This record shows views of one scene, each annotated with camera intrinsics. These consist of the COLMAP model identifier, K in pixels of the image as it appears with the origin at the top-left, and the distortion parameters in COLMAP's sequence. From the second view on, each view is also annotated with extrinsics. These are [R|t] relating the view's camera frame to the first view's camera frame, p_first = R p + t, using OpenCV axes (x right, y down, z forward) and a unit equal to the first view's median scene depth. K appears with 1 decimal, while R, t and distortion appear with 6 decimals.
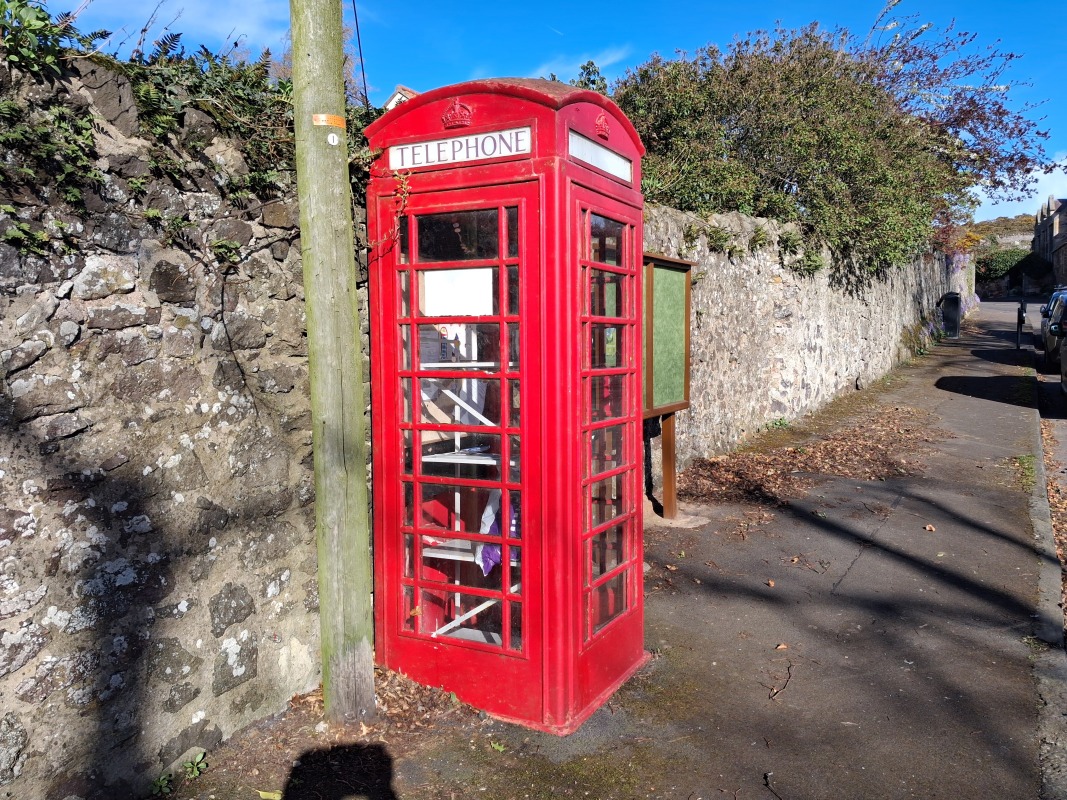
lens RADIAL K [[845.2, 0, 544.6], [0, 845.2, 387.2], [0, 0, 1]] dist [-0.061760, 0.002165]
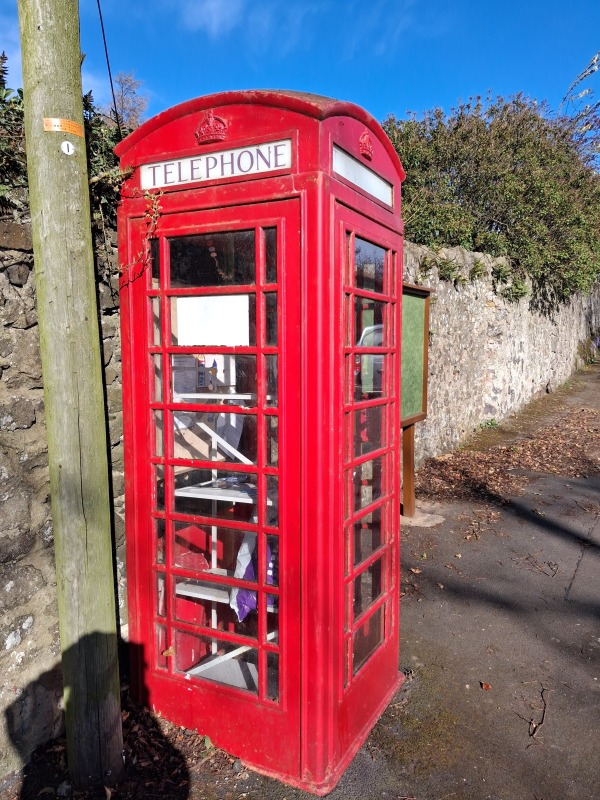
lens RADIAL K [[633.7, 0, 300.0], [0, 633.7, 400.0], [0, 0, 1]] dist [-0.061760, 0.002165]
pose [[0.999946, 0.005043, 0.009051, -0.010788], [-0.005294, 0.999594, 0.028011, -0.043493], [-0.008906, -0.028058, 0.999567, 0.290178]]
